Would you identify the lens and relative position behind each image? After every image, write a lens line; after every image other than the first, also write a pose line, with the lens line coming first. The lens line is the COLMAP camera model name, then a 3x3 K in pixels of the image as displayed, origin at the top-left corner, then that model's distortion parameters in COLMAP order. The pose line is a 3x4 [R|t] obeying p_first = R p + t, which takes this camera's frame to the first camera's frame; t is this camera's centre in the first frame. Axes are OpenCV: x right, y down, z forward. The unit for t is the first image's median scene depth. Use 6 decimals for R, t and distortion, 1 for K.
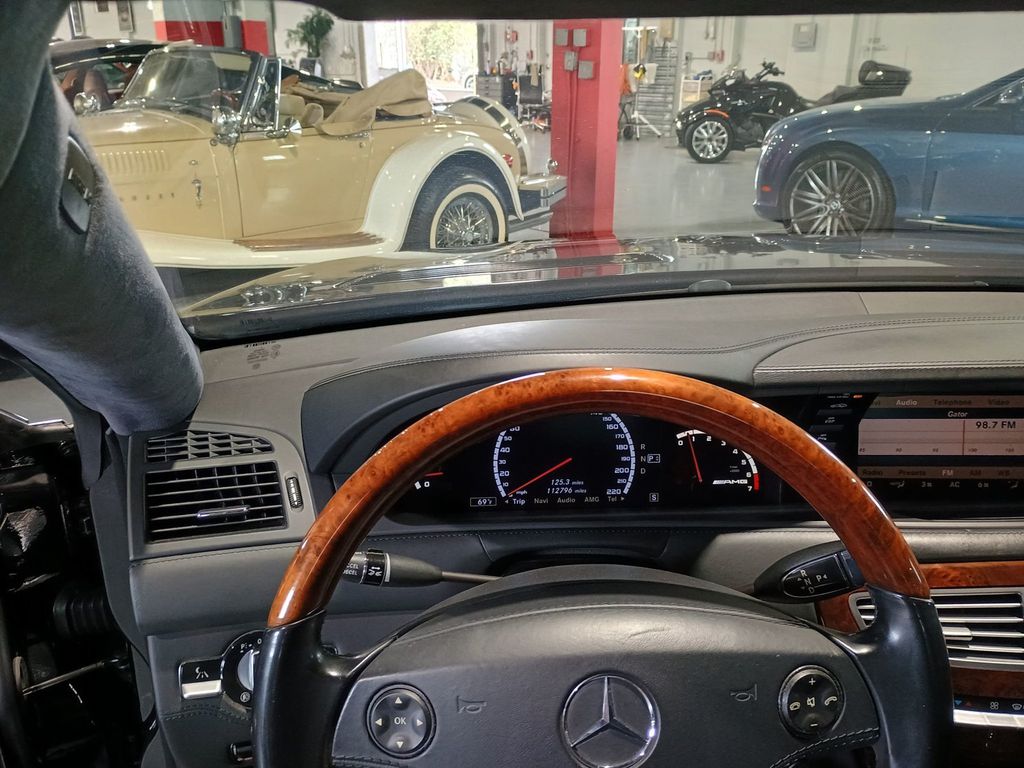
lens RADIAL K [[870.6, 0, 516.0], [0, 870.6, 377.9], [0, 0, 1]] dist [0.060108, -0.071150]
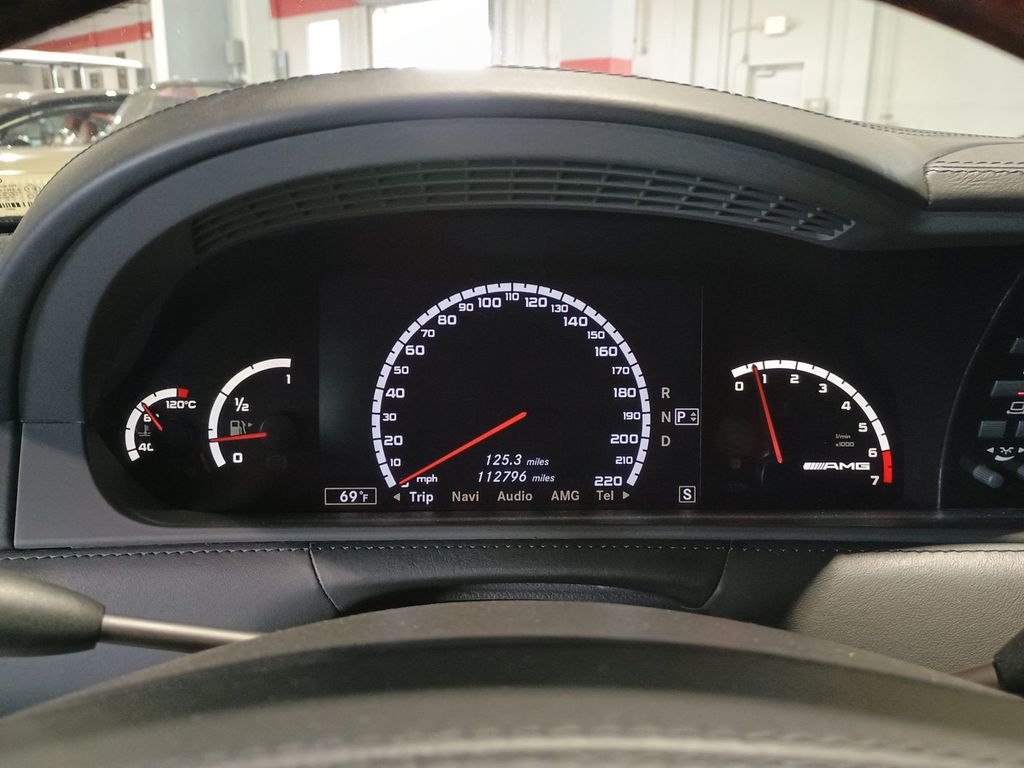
lens RADIAL K [[870.6, 0, 518.5], [0, 870.6, 382.5], [0, 0, 1]] dist [0.060108, -0.071150]
pose [[0.999858, 0.014622, -0.008428, 0.063300], [-0.015325, 0.995792, -0.090354, 0.120599], [0.007072, 0.090470, 0.995874, 0.488301]]
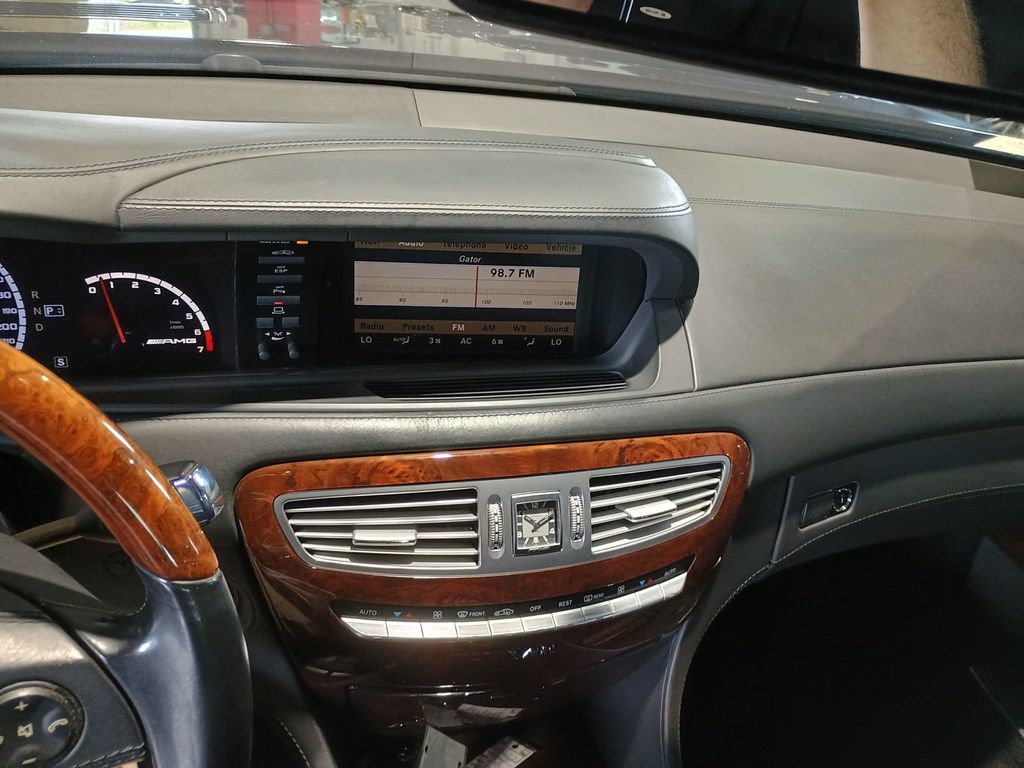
lens RADIAL K [[870.6, 0, 507.8], [0, 870.6, 364.1], [0, 0, 1]] dist [0.060108, -0.071150]
pose [[0.962663, -0.005996, 0.270637, 0.322951], [-0.058402, 0.971611, 0.229264, -0.053904], [-0.264329, -0.236509, 0.934983, 0.208588]]
